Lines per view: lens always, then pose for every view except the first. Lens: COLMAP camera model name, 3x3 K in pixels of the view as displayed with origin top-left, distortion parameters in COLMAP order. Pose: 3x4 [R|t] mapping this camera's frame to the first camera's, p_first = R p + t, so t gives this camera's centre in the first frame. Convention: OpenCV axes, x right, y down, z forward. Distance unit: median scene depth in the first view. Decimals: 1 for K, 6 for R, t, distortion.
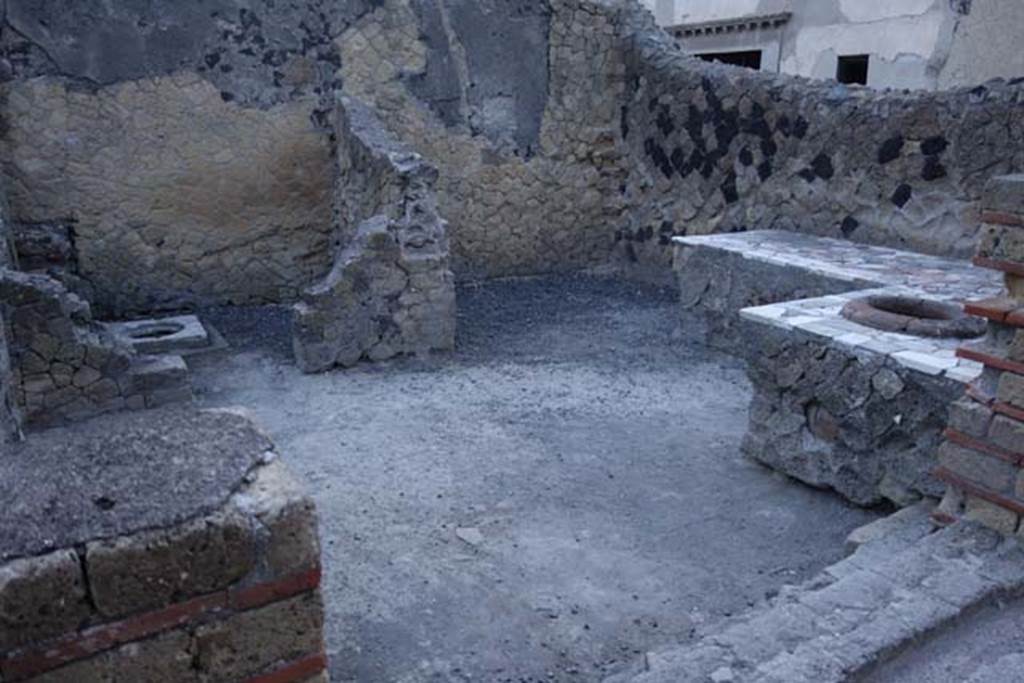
lens RADIAL K [[814.2, 0, 509.5], [0, 814.2, 343.4], [0, 0, 1]] dist [0.014374, -0.005366]
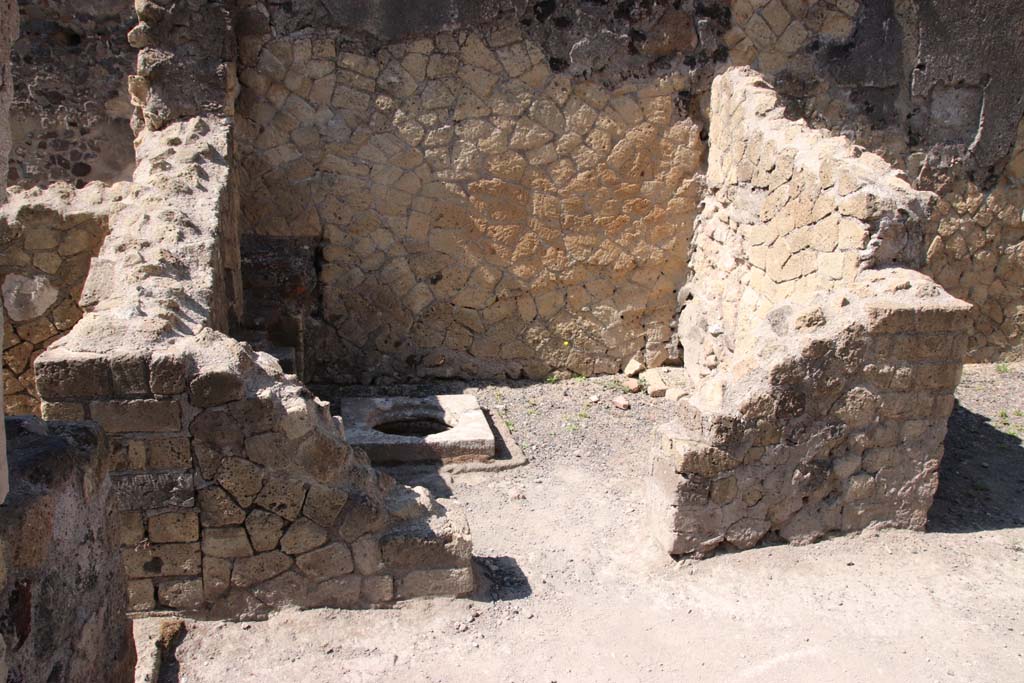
lens RADIAL K [[853.4, 0, 516.4], [0, 853.4, 340.3], [0, 0, 1]] dist [-0.100145, 0.076420]
pose [[0.958349, 0.101938, -0.266788, -0.179946], [-0.109355, 0.993917, -0.013052, -0.074146], [0.263835, 0.041683, 0.963667, 0.360018]]
